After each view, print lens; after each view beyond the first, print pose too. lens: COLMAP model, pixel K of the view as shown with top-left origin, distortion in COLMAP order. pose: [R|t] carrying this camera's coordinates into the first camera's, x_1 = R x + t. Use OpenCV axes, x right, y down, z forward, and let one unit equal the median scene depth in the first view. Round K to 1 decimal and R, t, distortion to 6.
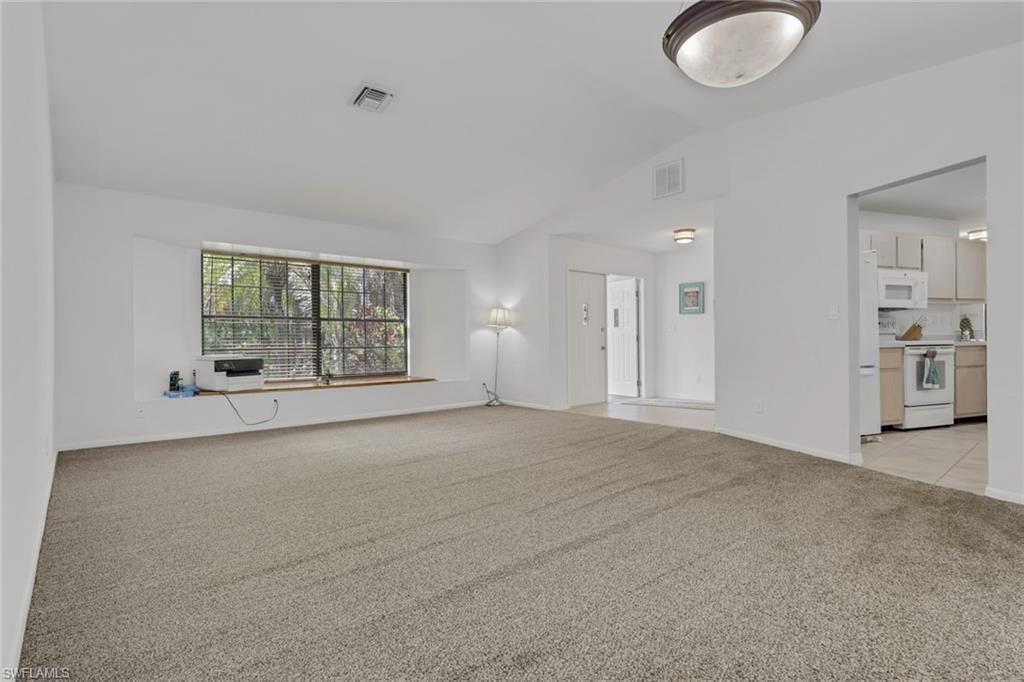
lens RADIAL K [[486.0, 0, 508.8], [0, 486.0, 339.9], [0, 0, 1]] dist [0.000415, -0.000227]
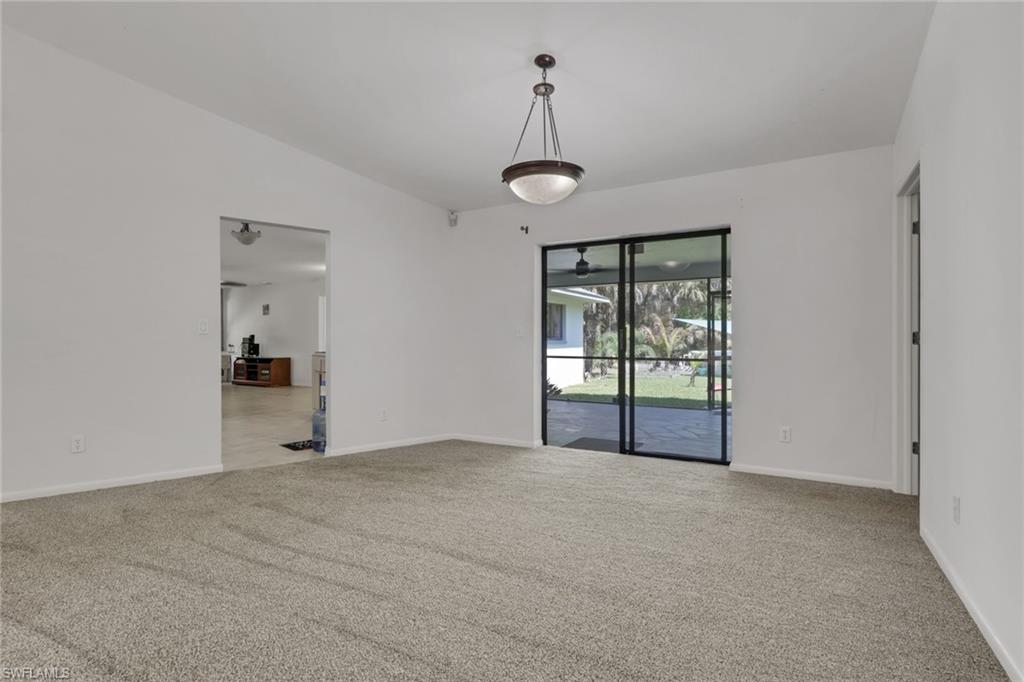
lens RADIAL K [[486.0, 0, 510.2], [0, 486.0, 340.4], [0, 0, 1]] dist [0.000415, -0.000227]
pose [[-0.281946, 0.006850, 0.959406, -0.640287], [0.006044, 0.999967, -0.005363, -0.029323], [-0.959411, 0.004287, -0.281979, 0.891594]]
